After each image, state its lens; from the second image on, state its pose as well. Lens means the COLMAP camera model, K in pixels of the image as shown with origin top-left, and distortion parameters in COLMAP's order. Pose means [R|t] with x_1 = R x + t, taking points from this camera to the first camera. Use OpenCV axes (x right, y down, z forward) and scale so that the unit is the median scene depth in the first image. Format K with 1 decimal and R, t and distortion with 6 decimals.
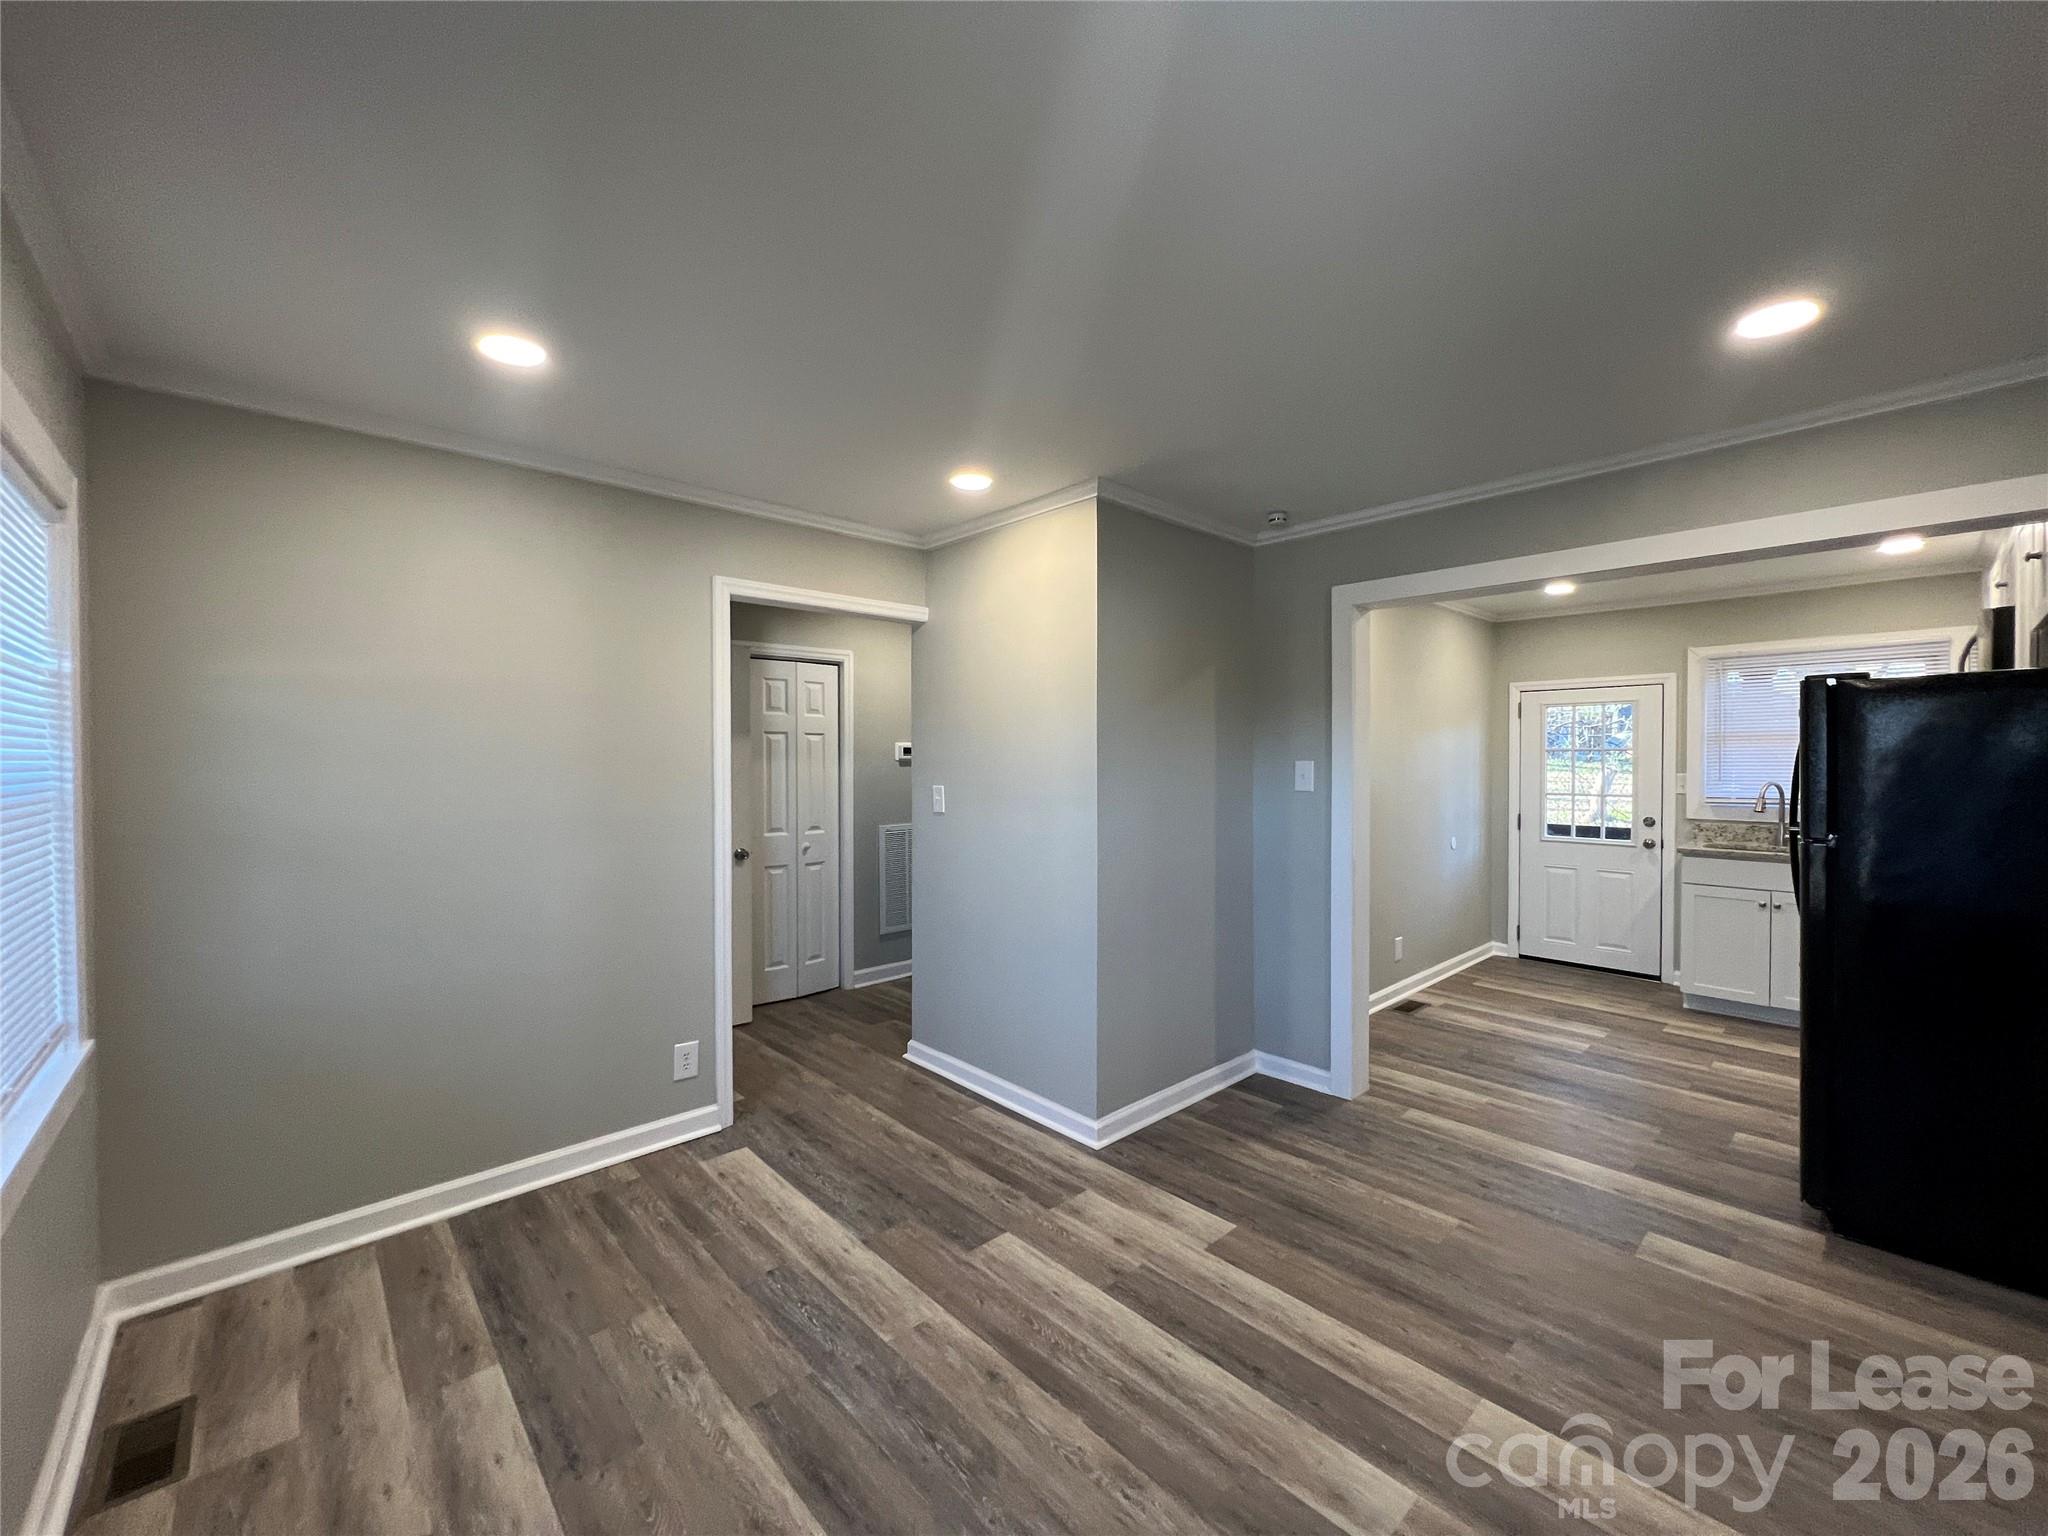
lens RADIAL K [[821.5, 0, 1026.5], [0, 821.5, 765.5], [0, 0, 1]] dist [0.003564, 0.000122]
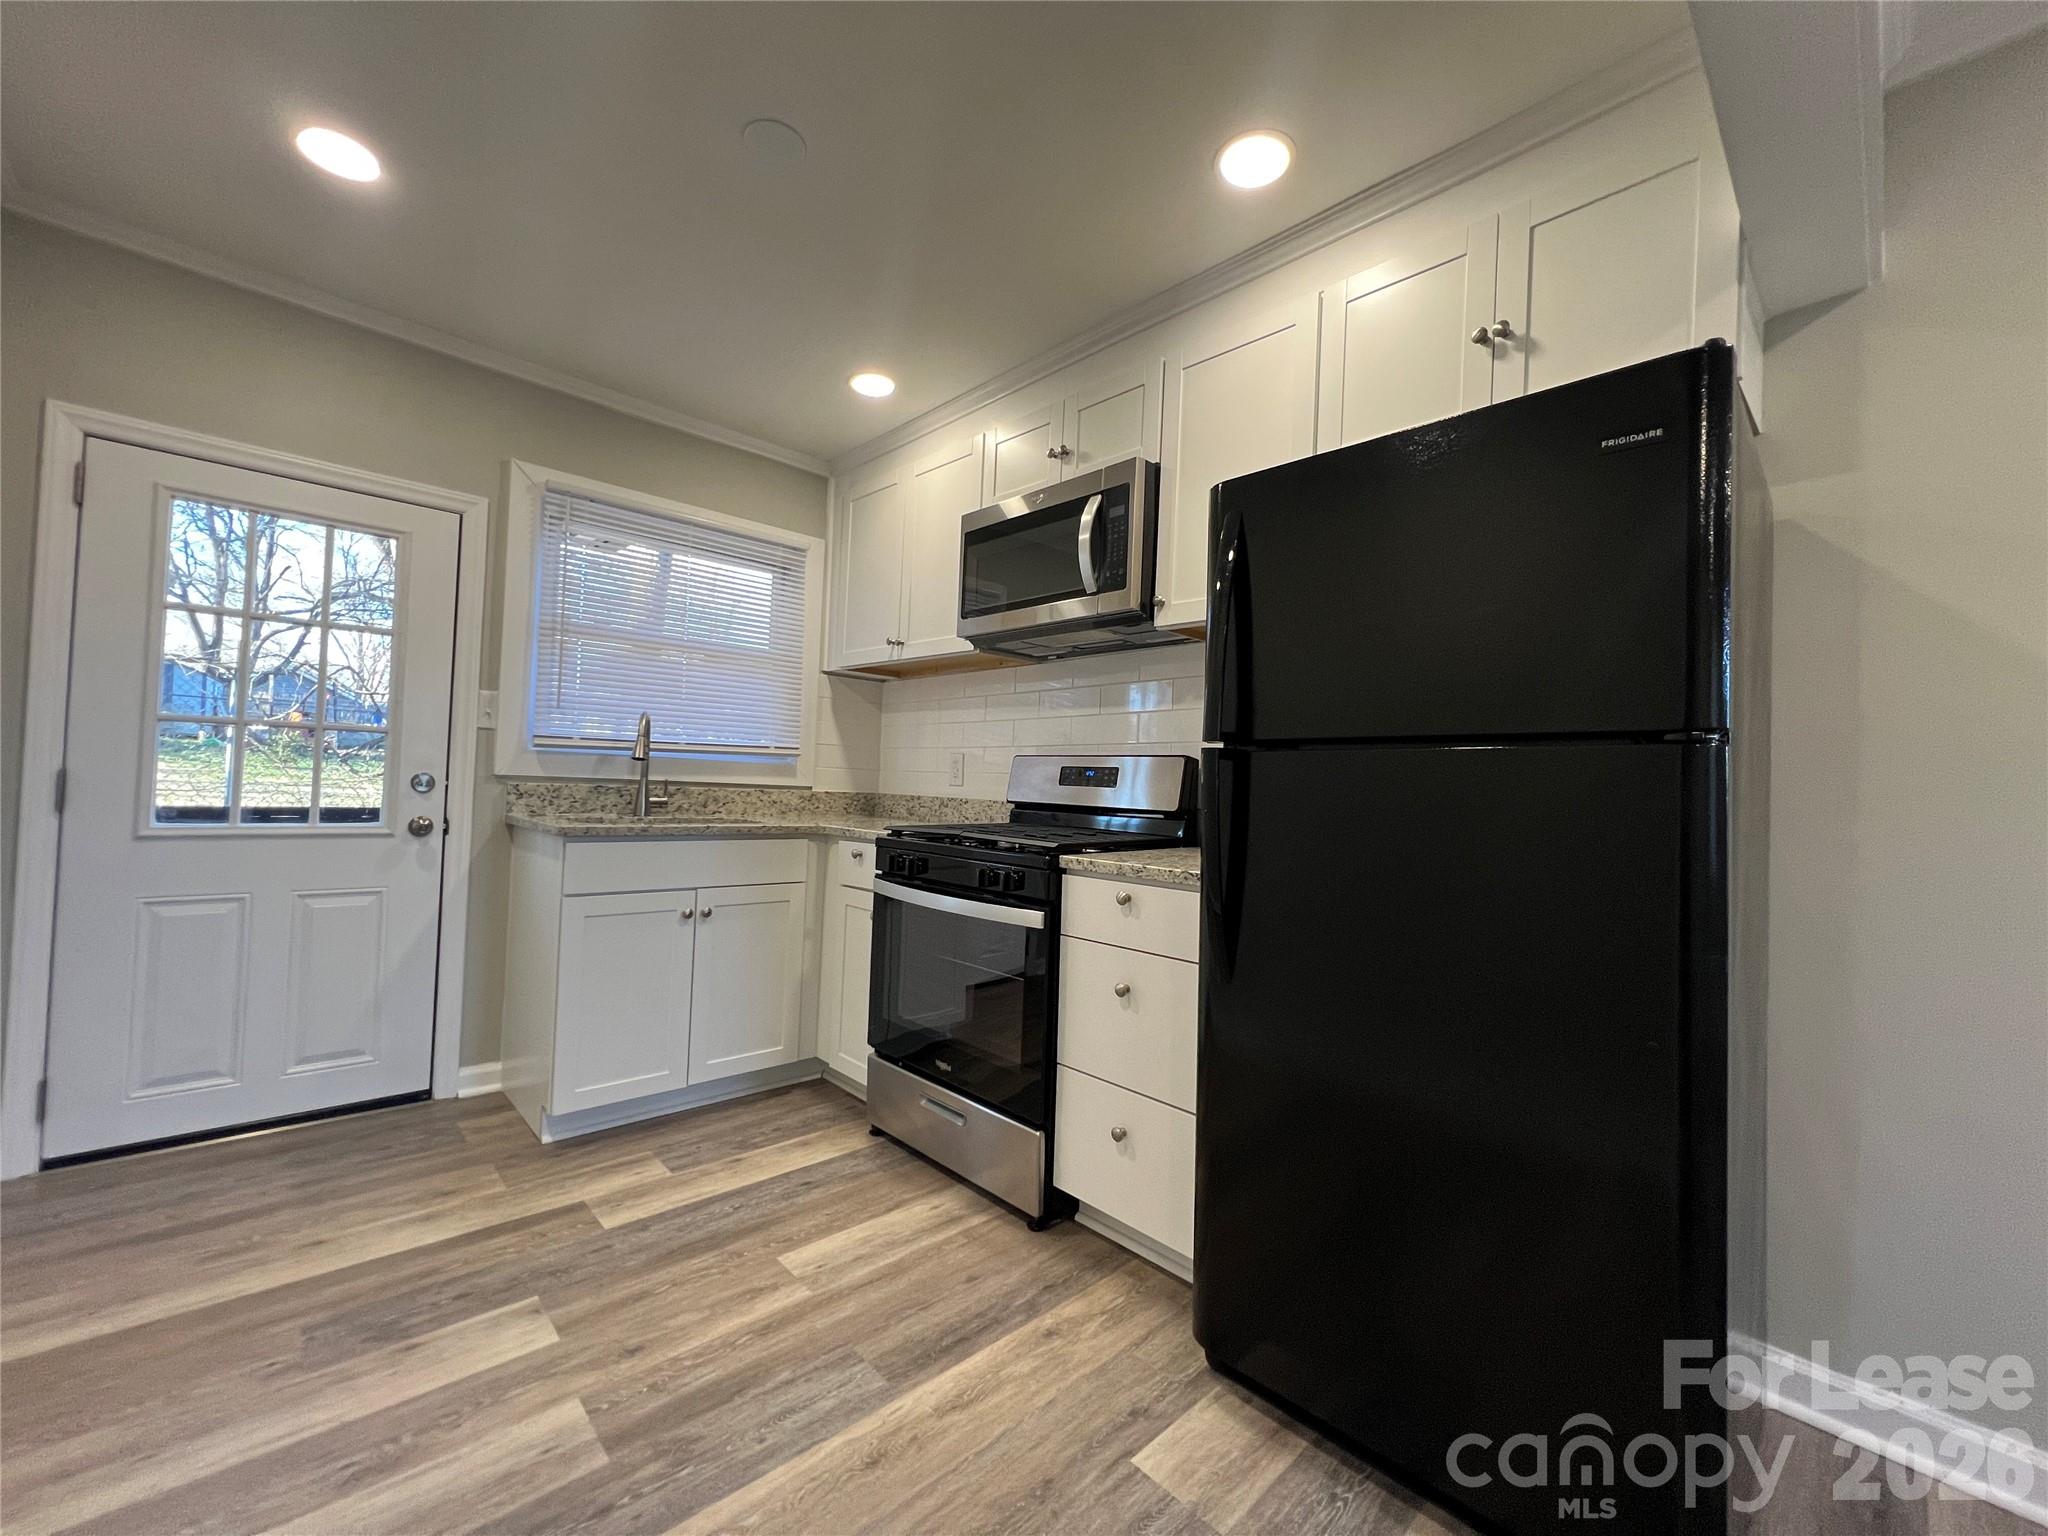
lens RADIAL K [[821.5, 0, 1024.0], [0, 821.5, 766.2], [0, 0, 1]] dist [0.003564, 0.000122]
pose [[-0.010335, 0.021814, 0.999709, 0.298222], [-0.028952, 0.999336, -0.022105, 0.068106], [-0.999527, -0.029172, -0.009697, 0.744945]]
